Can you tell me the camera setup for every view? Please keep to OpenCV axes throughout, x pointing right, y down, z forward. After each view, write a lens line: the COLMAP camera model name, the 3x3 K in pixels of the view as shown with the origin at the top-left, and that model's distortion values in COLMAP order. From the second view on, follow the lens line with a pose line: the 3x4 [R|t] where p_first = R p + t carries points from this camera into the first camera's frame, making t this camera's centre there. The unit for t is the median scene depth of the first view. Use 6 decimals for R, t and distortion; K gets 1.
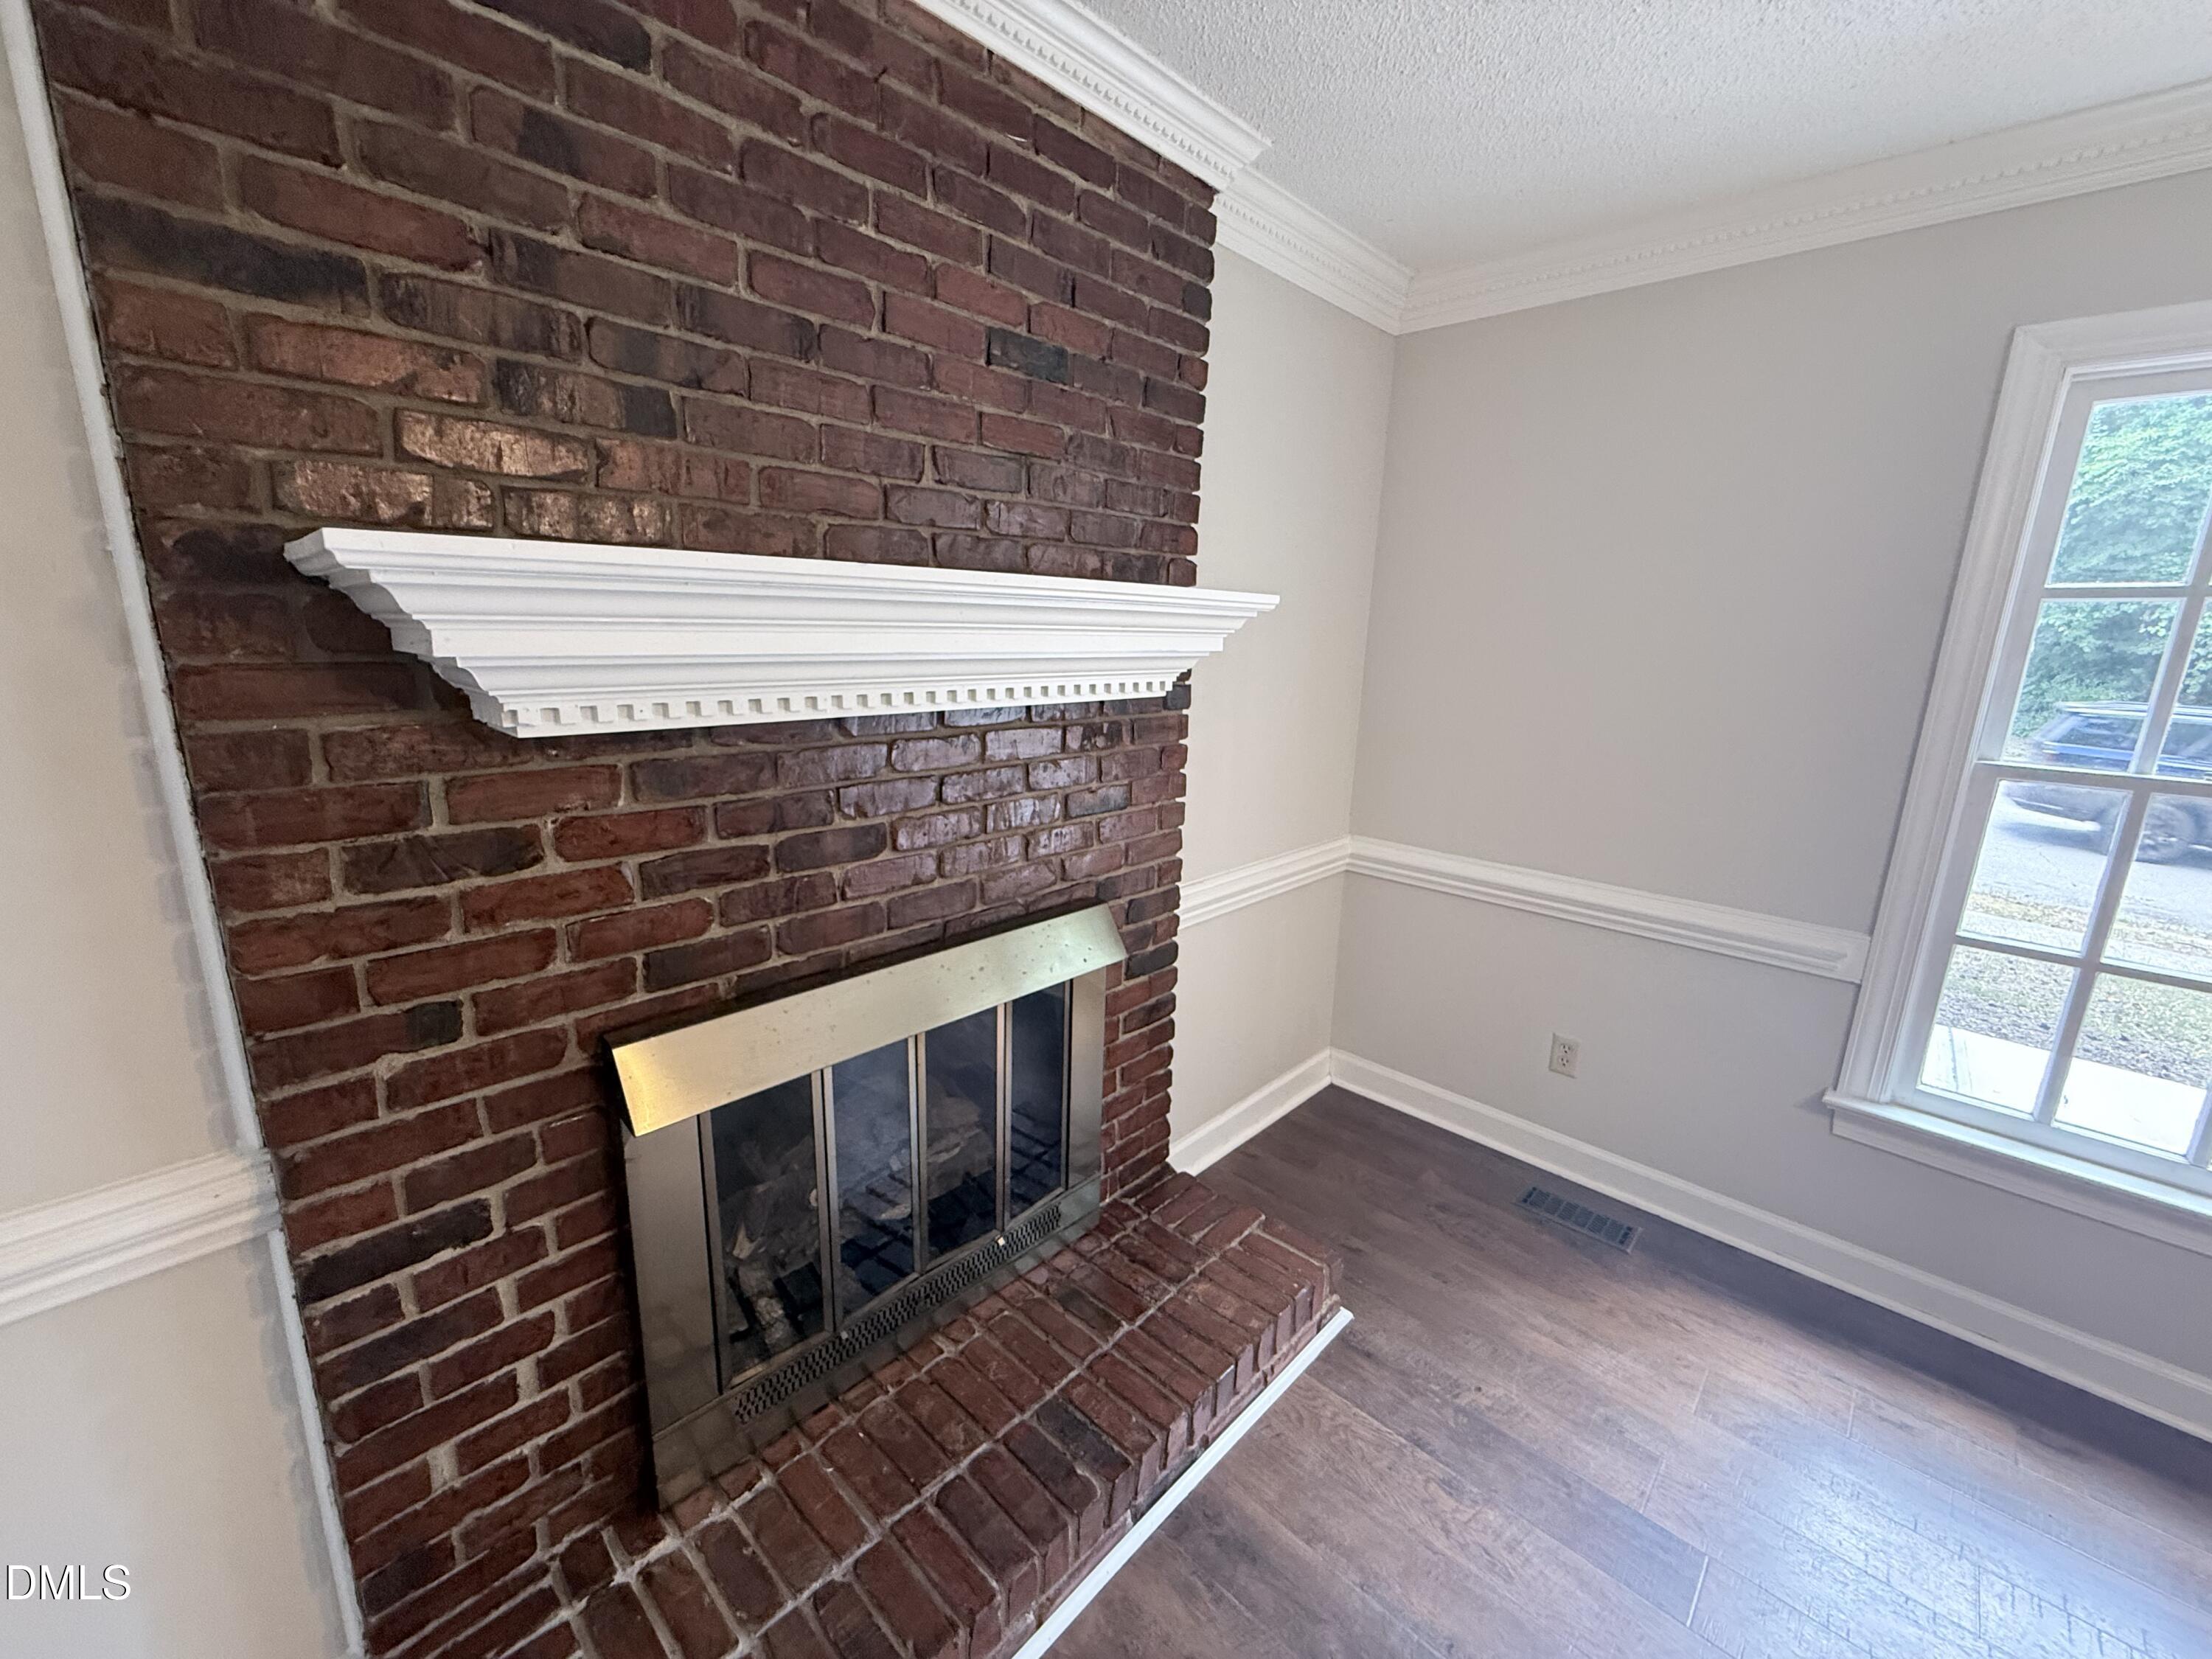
lens RADIAL K [[886.9, 0, 1100.5], [0, 886.9, 830.6], [0, 0, 1]] dist [-0.001855, 0.000077]
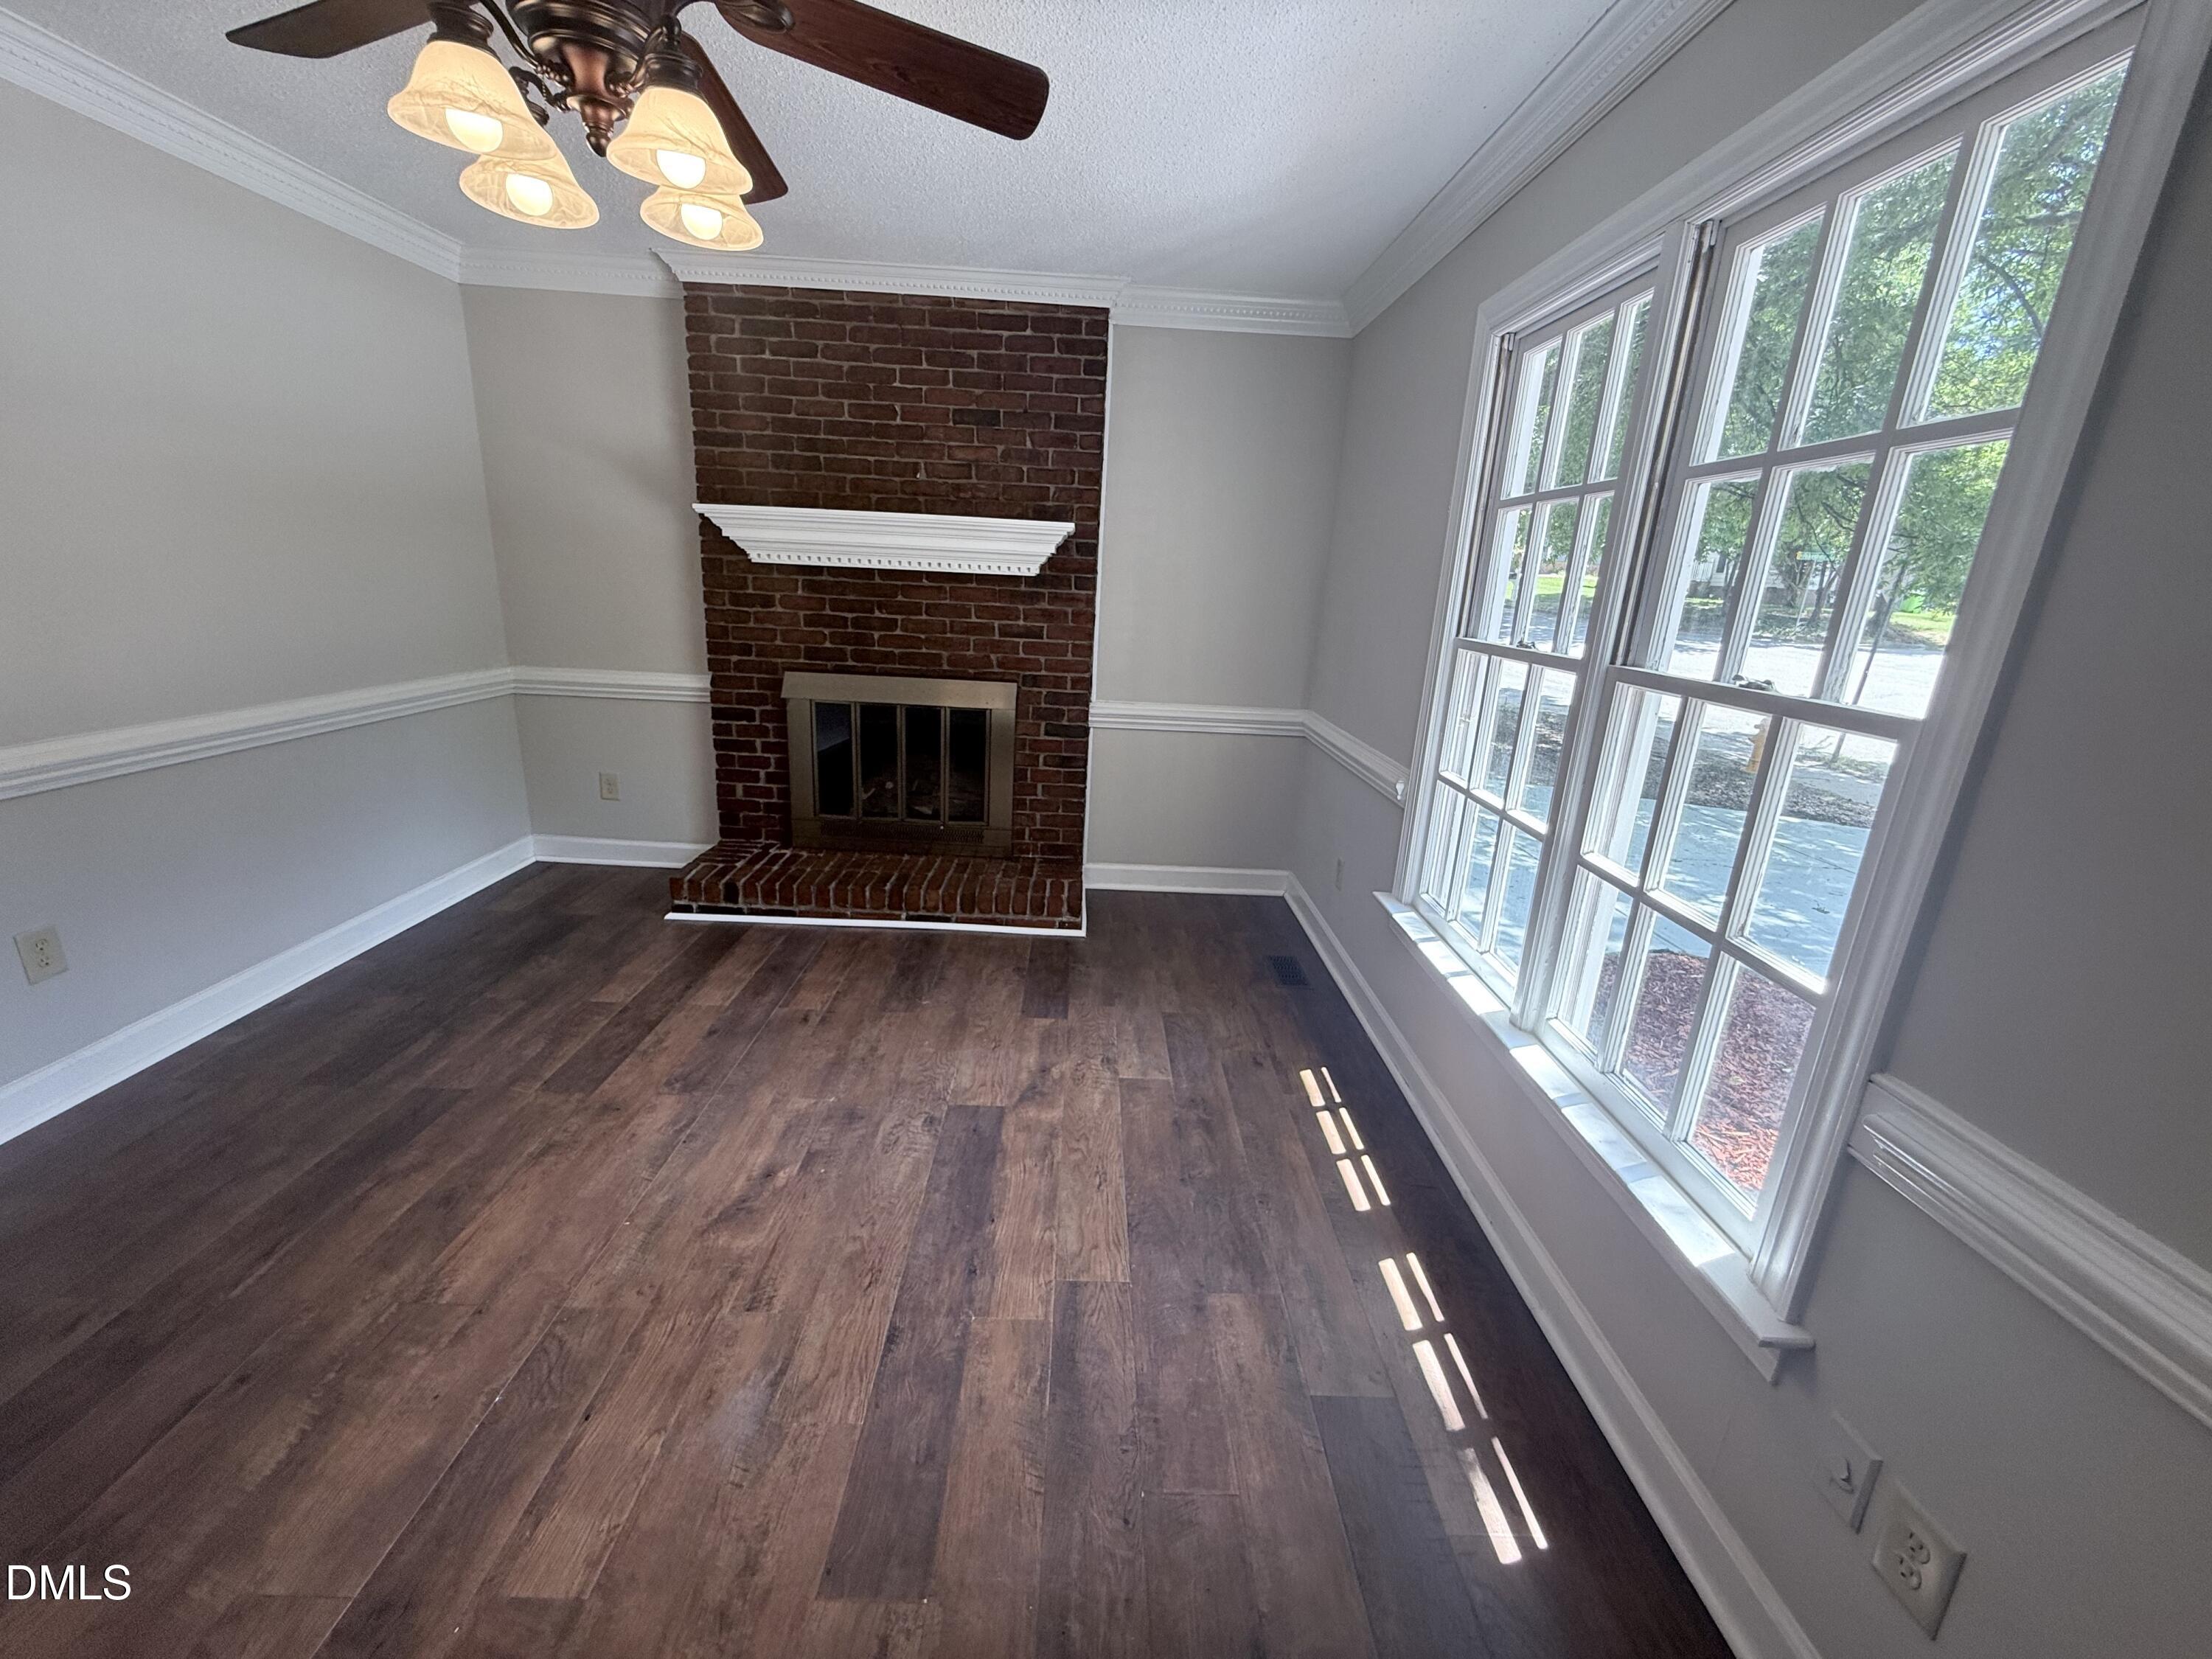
lens RADIAL K [[886.9, 0, 1100.5], [0, 886.9, 830.6], [0, 0, 1]] dist [-0.001855, 0.000077]
pose [[0.697378, 0.209013, -0.685549, 2.367289], [-0.194009, 0.975872, 0.100172, 0.253999], [0.689945, 0.063145, 0.721102, -0.428574]]
